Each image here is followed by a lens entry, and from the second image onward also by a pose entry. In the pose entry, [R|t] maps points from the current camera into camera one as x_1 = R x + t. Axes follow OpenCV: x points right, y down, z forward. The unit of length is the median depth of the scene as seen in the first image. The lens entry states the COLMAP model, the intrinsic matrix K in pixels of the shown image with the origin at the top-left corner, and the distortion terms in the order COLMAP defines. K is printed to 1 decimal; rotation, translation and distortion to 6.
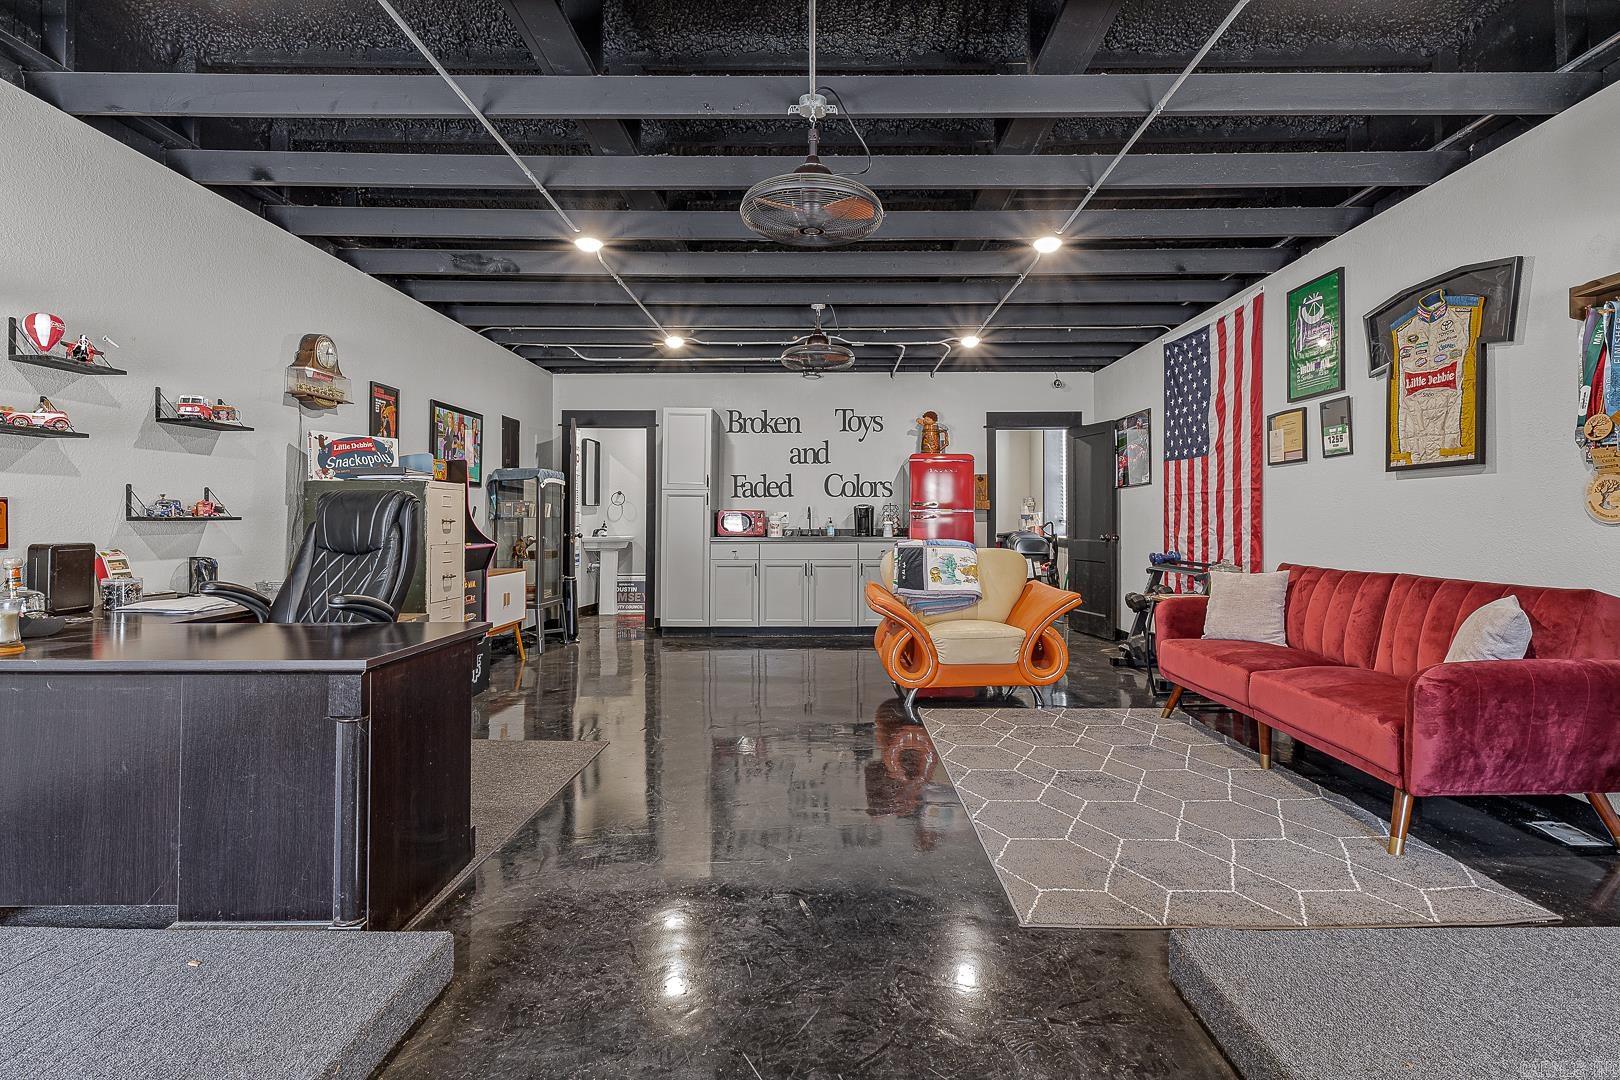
lens RADIAL K [[799.9, 0, 814.3], [0, 799.9, 528.3], [0, 0, 1]] dist [-0.005154, 0.001388]
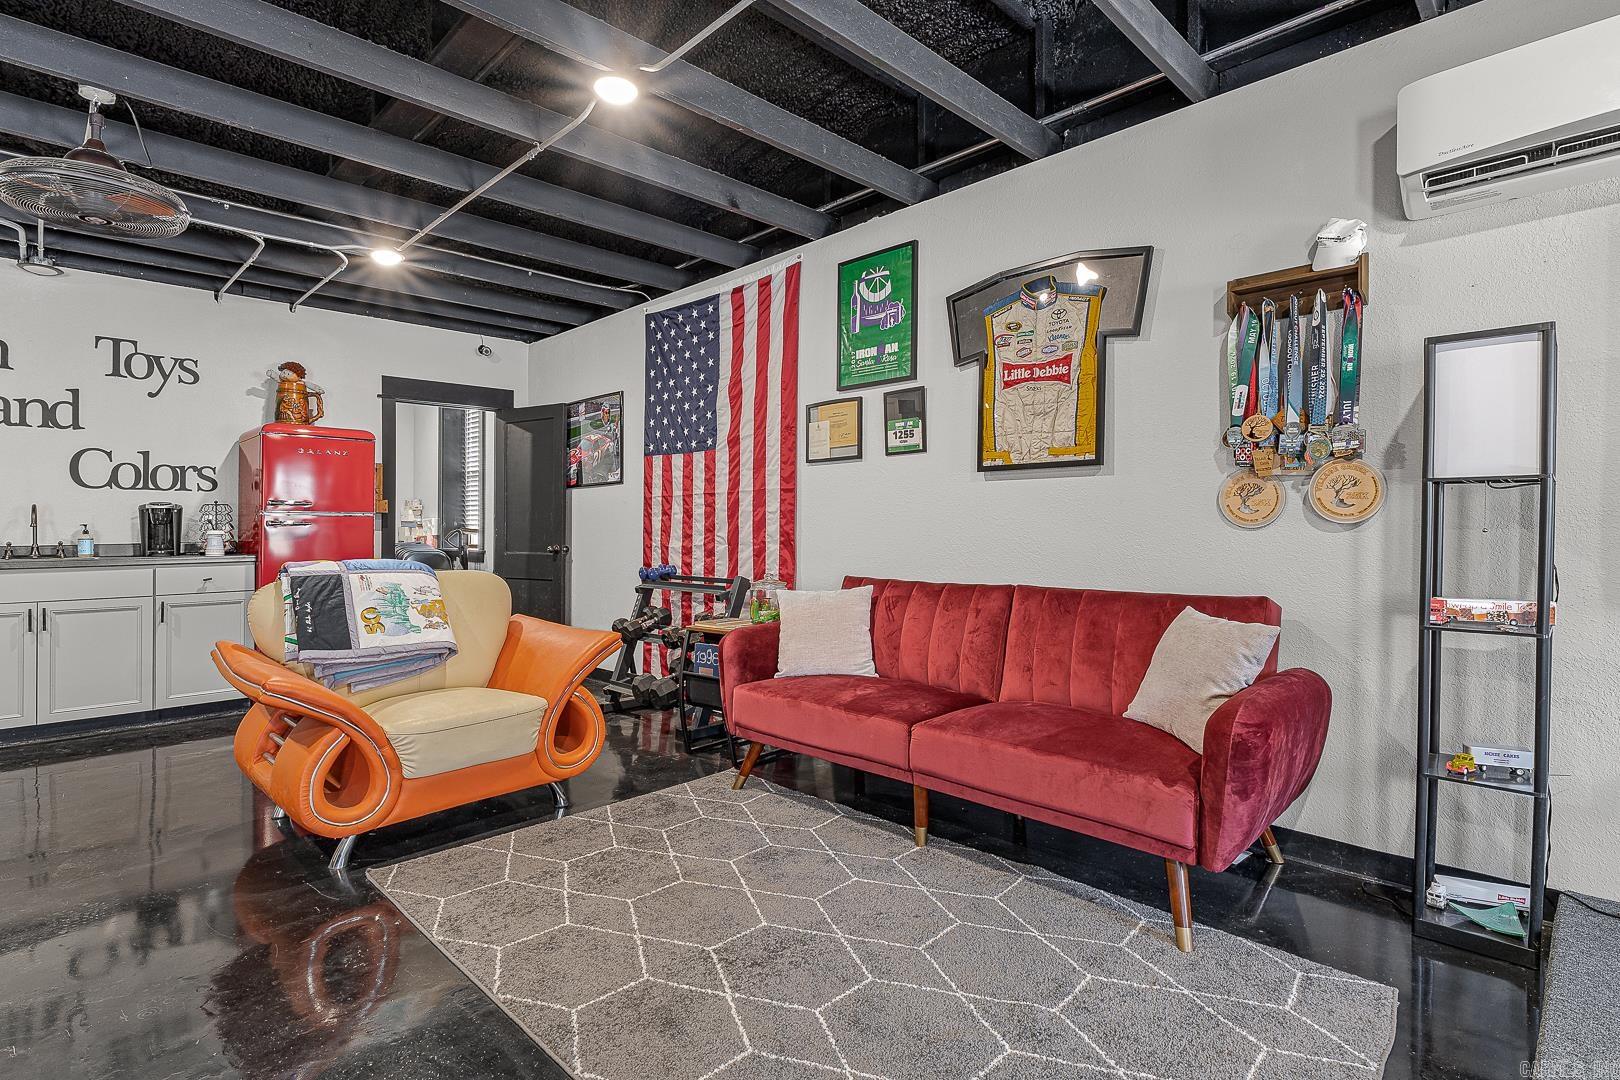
lens RADIAL K [[799.9, 0, 813.3], [0, 799.9, 529.0], [0, 0, 1]] dist [-0.005154, 0.001388]
pose [[0.693777, -0.004102, 0.720178, -0.045950], [0.010778, 0.999931, -0.004687, -0.002960], [-0.720109, 0.011014, 0.693773, 0.363998]]
